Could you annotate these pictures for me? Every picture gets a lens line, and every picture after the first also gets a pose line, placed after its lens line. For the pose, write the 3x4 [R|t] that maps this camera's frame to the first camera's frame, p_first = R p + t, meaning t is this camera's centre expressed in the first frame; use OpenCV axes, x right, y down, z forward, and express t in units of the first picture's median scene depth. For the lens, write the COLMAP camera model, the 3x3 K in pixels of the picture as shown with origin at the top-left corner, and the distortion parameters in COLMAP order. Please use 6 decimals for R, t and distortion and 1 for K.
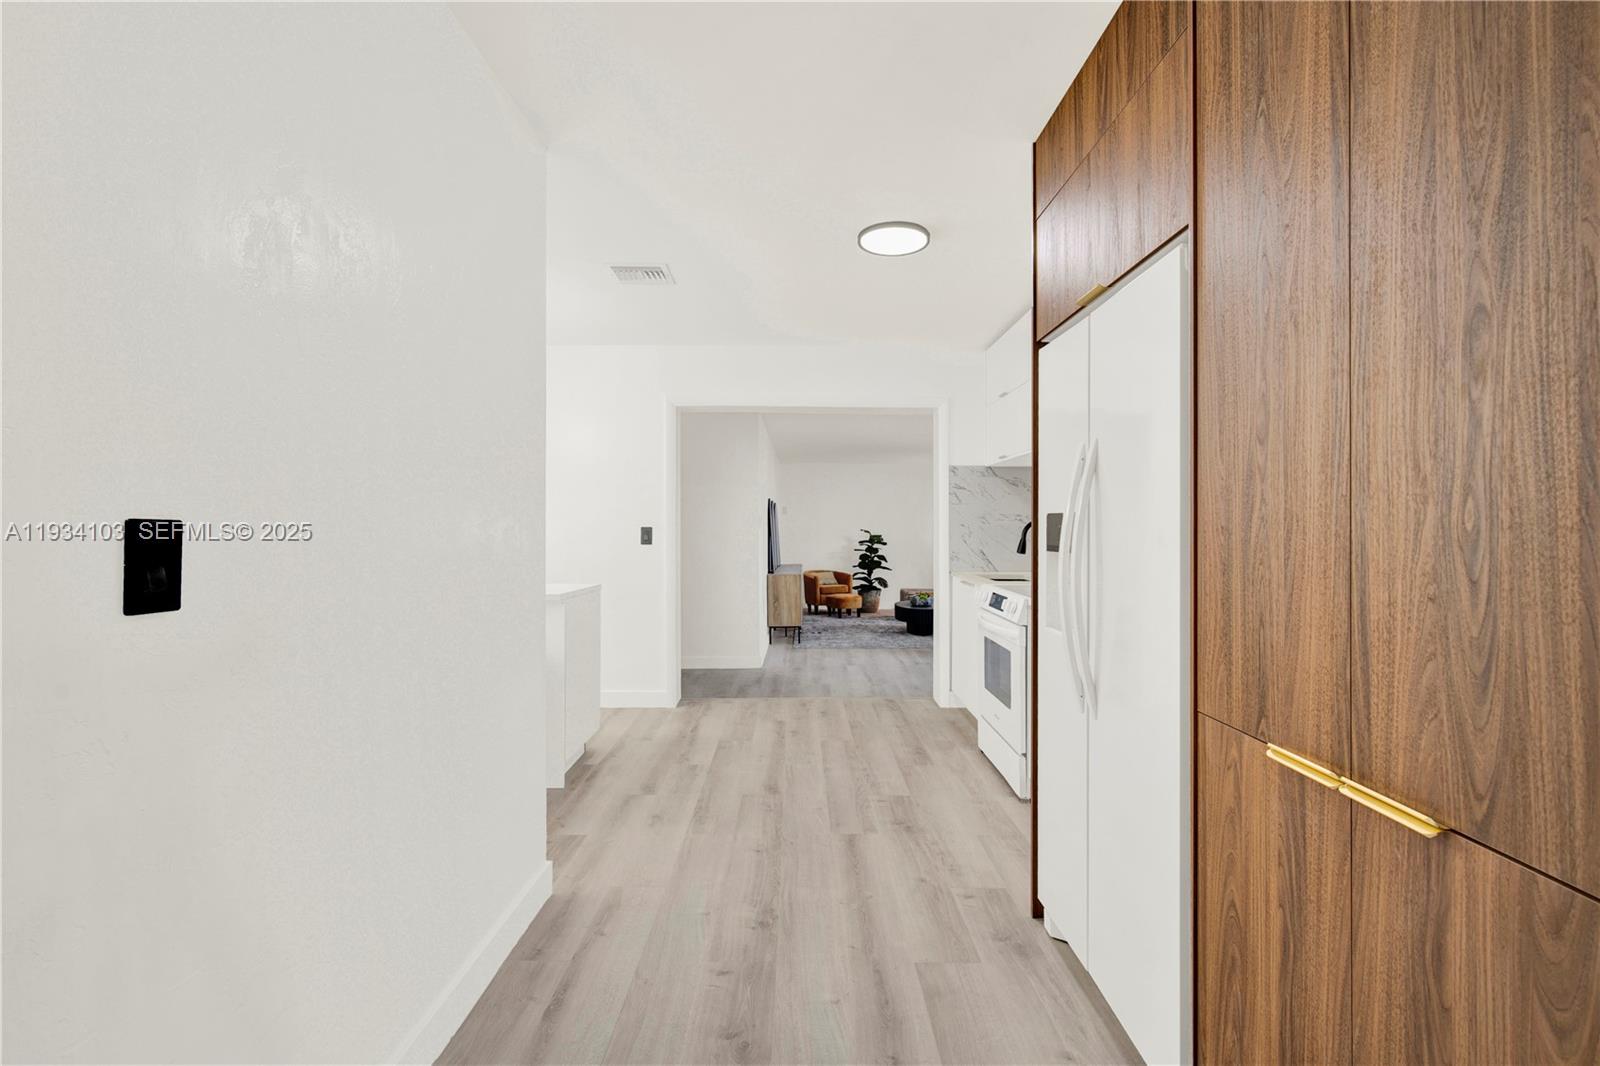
lens RADIAL K [[704.2, 0, 806.1], [0, 704.2, 537.2], [0, 0, 1]] dist [-0.008457, 0.000714]
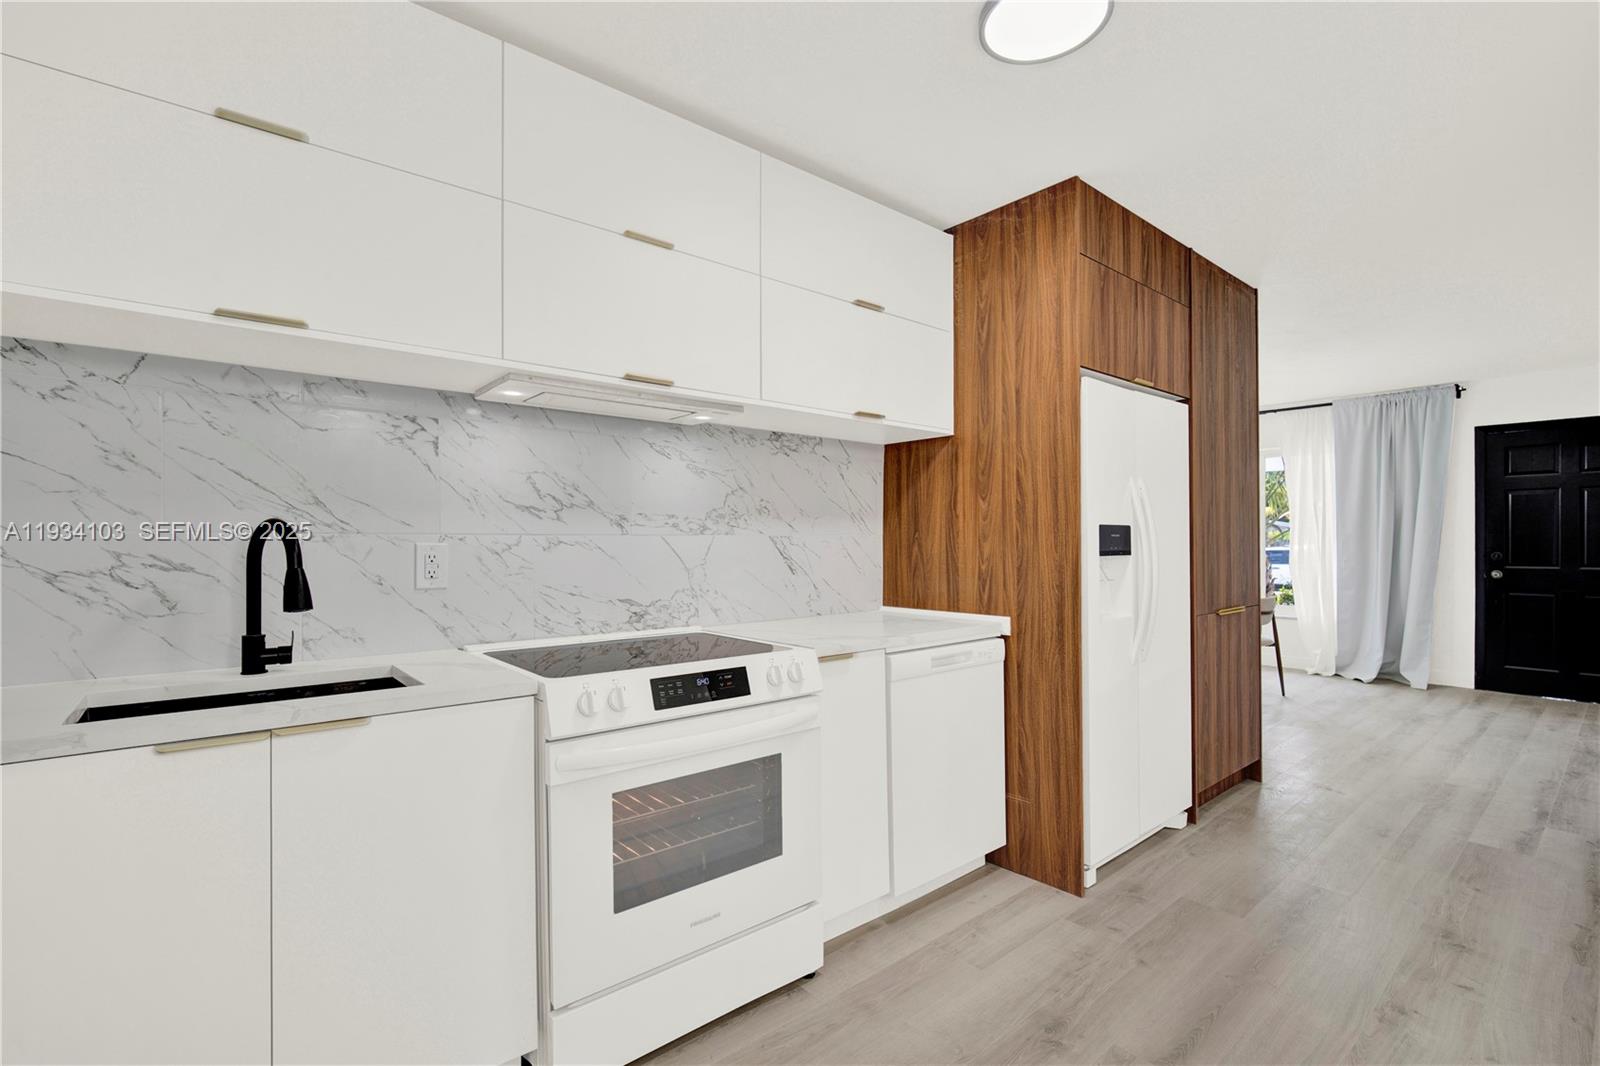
lens RADIAL K [[704.2, 0, 806.1], [0, 704.2, 537.2], [0, 0, 1]] dist [-0.008457, 0.000714]
pose [[-0.632406, 0.005633, 0.774617, -0.048984], [0.015024, 0.999875, 0.004995, -0.005730], [-0.774492, 0.014797, -0.632411, 0.387655]]
